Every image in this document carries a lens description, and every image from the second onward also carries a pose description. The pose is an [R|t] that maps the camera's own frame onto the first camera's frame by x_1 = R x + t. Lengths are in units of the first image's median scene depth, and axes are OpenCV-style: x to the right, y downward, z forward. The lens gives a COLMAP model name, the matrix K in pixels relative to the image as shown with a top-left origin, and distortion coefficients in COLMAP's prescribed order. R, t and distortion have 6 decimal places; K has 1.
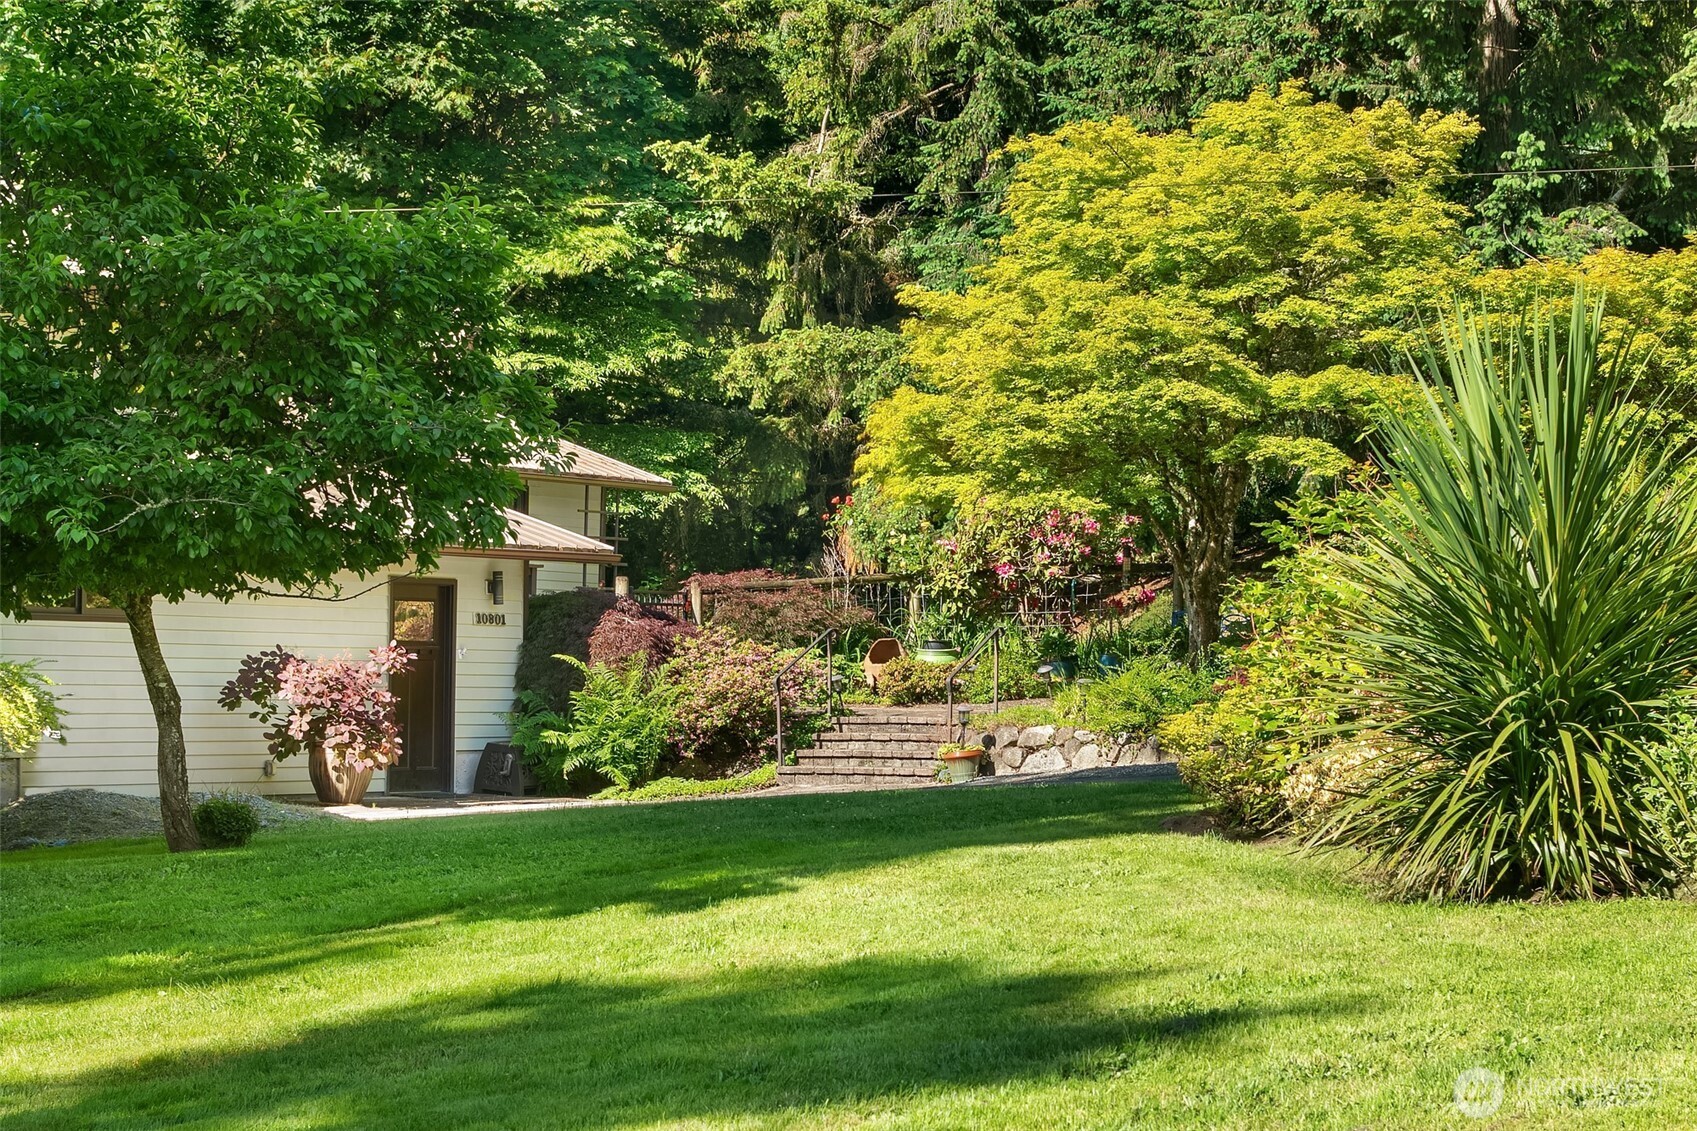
lens RADIAL K [[3273.4, 0, 848.5], [0, 3273.4, 565.5], [0, 0, 1]] dist [0.018775, -0.214351]
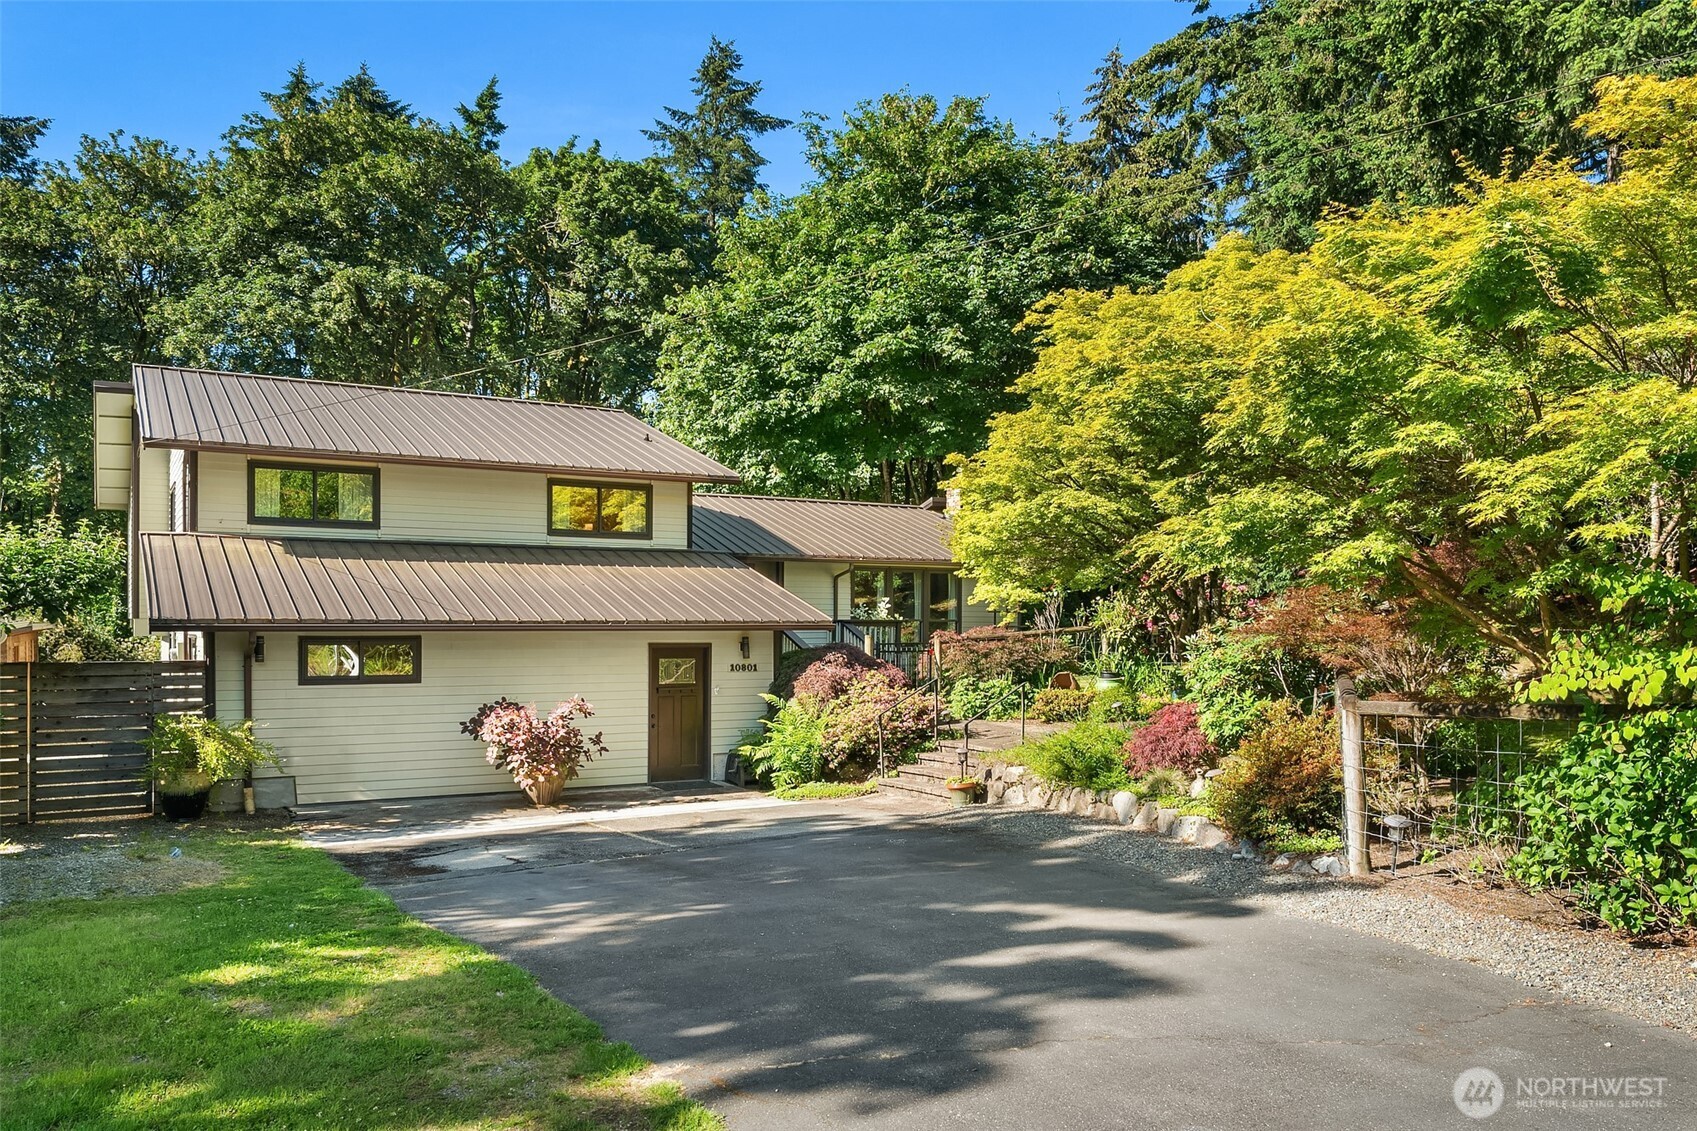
lens RADIAL K [[1270.5, 0, 848.5], [0, 1270.5, 565.5], [0, 0, 1]] dist [-0.001350, -0.000110]
pose [[0.882687, -0.028609, -0.469091, 0.223834], [0.022974, 0.999579, -0.017733, -0.020687], [0.469400, 0.004876, 0.882972, 0.508611]]
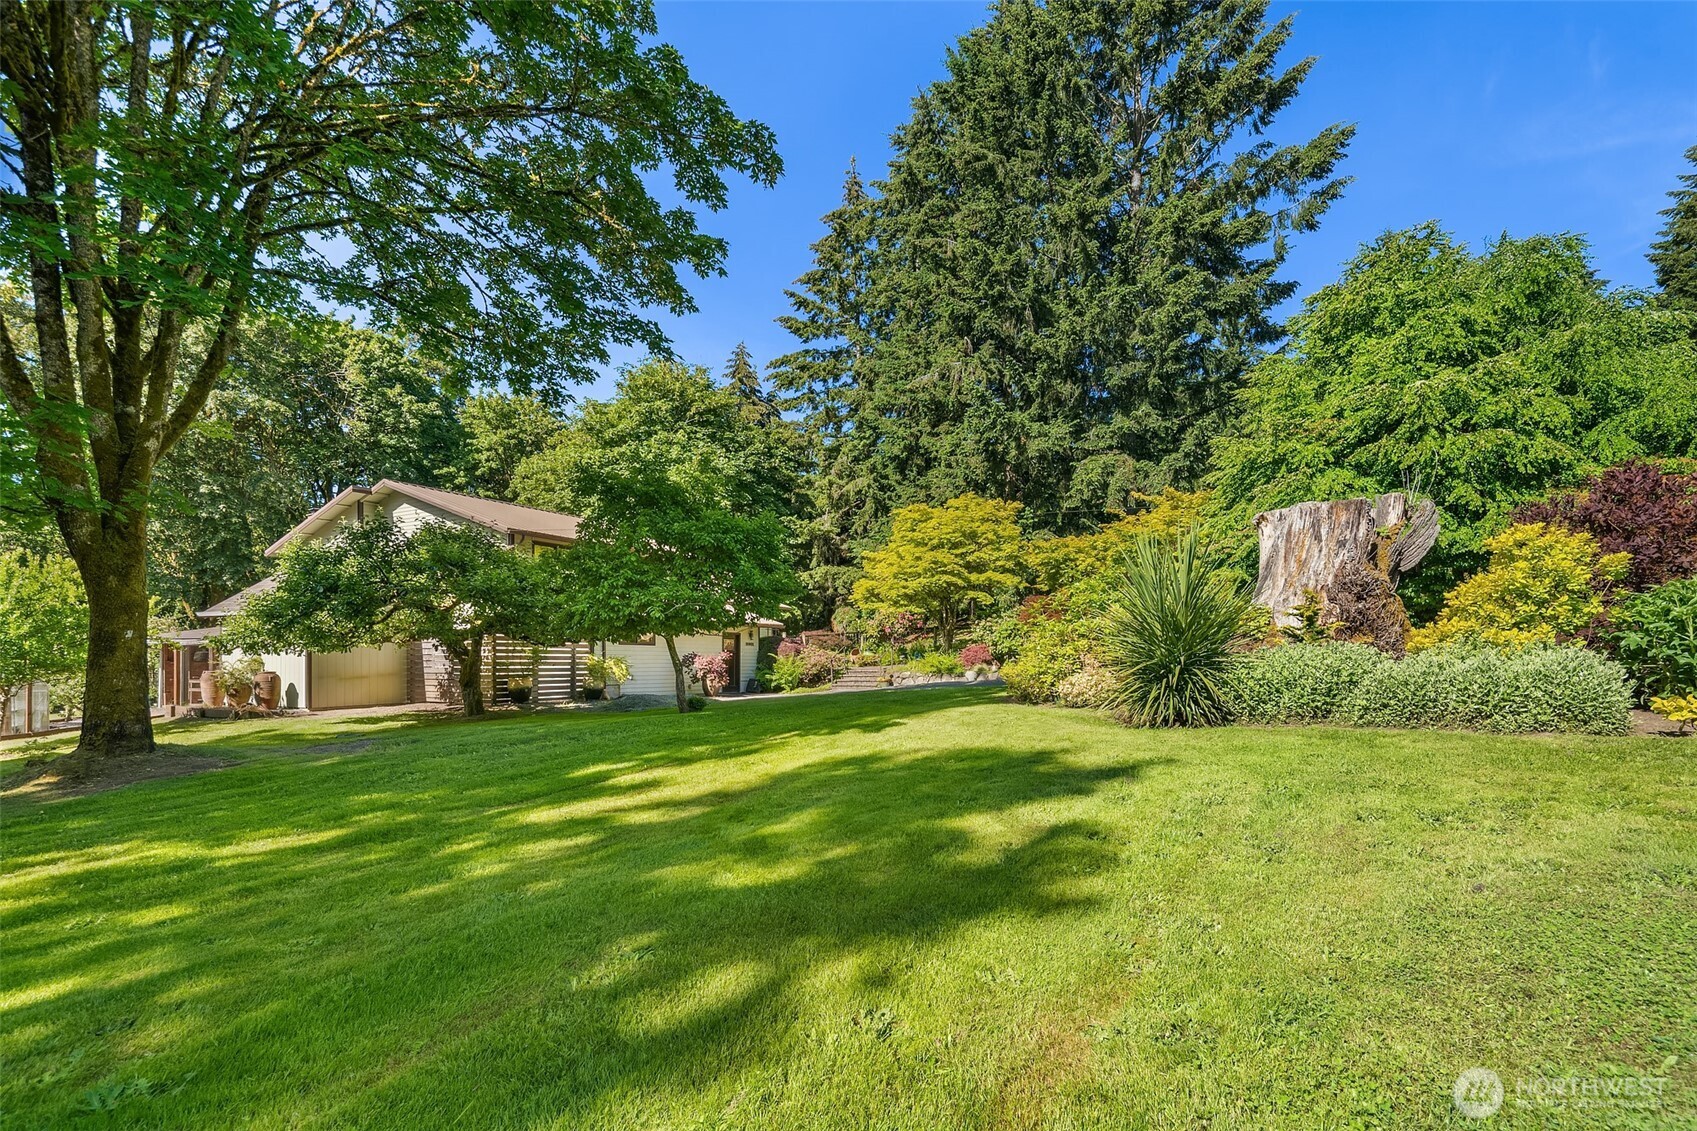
lens RADIAL K [[827.5, 0, 848.3], [0, 827.5, 636.2], [0, 0, 1]] dist [0.000071, -0.000009]
pose [[0.999040, -0.009459, 0.042768, -0.041224], [0.009275, 0.999947, 0.004509, 0.004824], [-0.042808, -0.004108, 0.999075, 0.091250]]
